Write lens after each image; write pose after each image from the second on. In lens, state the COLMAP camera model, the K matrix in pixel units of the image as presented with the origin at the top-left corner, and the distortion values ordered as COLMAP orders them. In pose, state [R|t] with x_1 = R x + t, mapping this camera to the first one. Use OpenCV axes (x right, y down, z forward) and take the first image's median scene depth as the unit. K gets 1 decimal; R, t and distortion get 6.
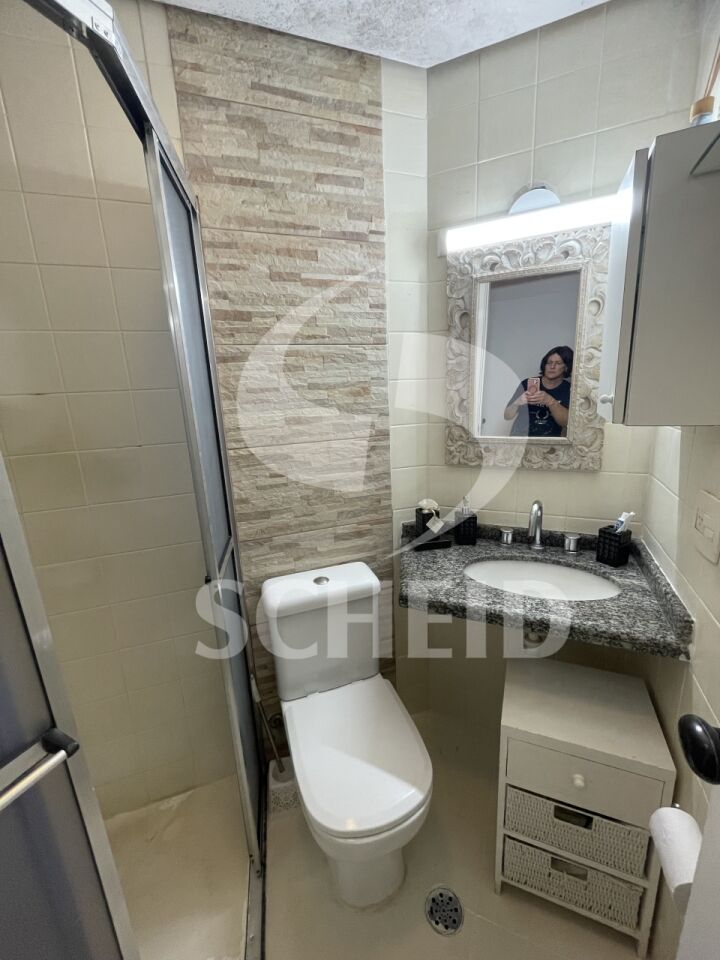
lens RADIAL K [[391.5, 0, 359.1], [0, 391.5, 480.3], [0, 0, 1]] dist [-0.002611, -0.000193]
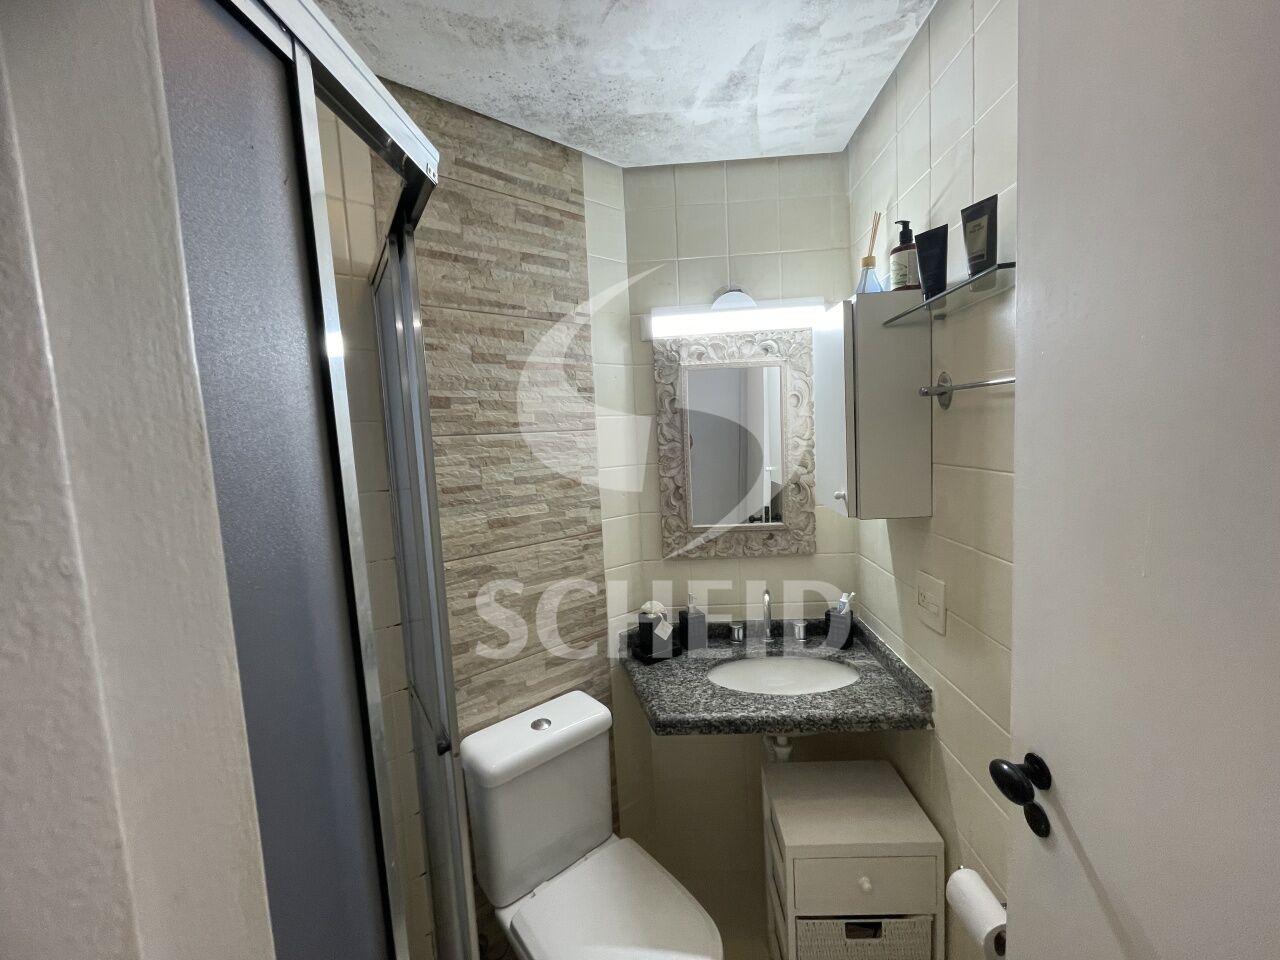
lens RADIAL K [[522.0, 0, 642.9], [0, 522.0, 478.2], [0, 0, 1]] dist [-0.002611, -0.000193]
pose [[0.932827, -0.034426, 0.358677, -0.290924], [0.091586, 0.985387, -0.143614, -0.066050], [-0.348491, 0.166816, 0.922348, -0.126388]]
